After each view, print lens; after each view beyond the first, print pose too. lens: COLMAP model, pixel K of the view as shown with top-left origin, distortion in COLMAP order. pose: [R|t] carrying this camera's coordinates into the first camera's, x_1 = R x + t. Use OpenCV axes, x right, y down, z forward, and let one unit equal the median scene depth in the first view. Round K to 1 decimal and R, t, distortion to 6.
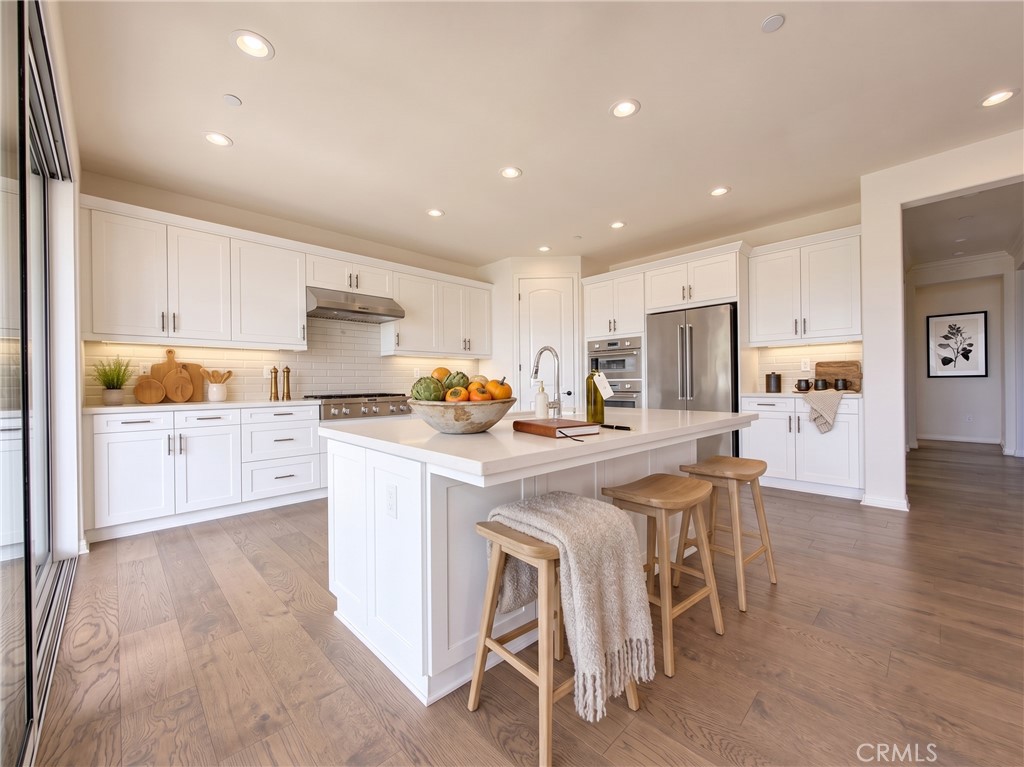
lens RADIAL K [[410.0, 0, 512.0], [0, 410.0, 383.5], [0, 0, 1]] dist [-0.001555, 0.000056]
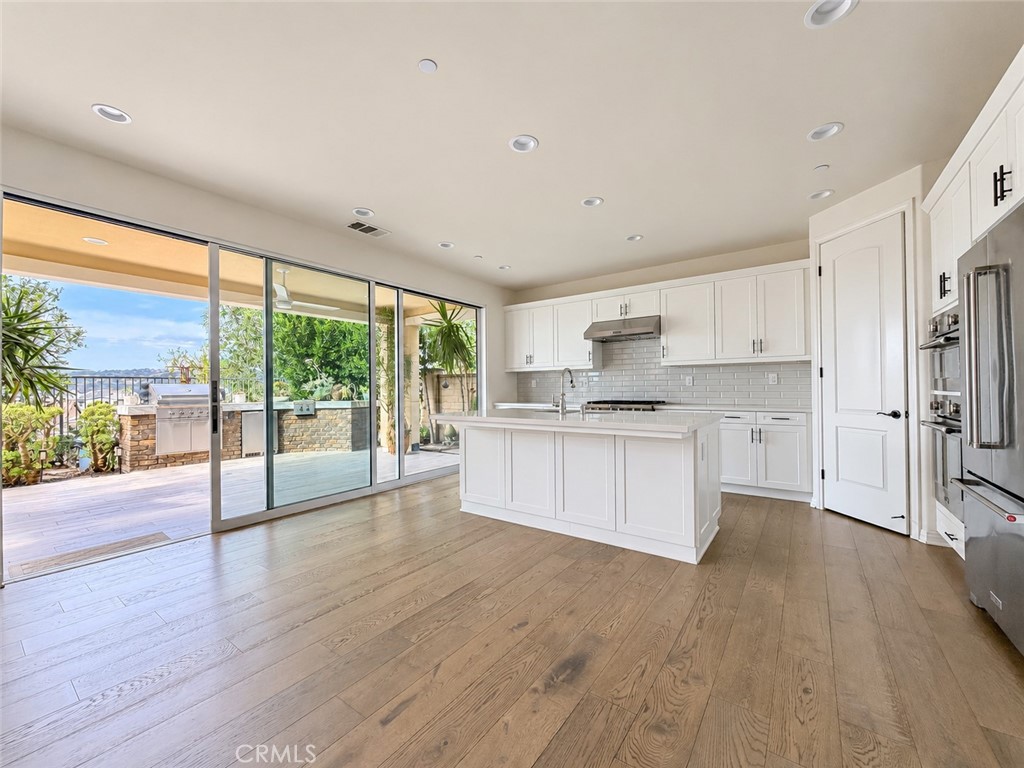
lens RADIAL K [[410.0, 0, 512.0], [0, 410.0, 384.0], [0, 0, 1]] dist [-0.001555, 0.000056]
pose [[0.155843, 0.001891, -0.987780, 0.781749], [0.003265, 0.999992, 0.002429, -0.028332], [0.987776, -0.003604, 0.155835, 0.463346]]
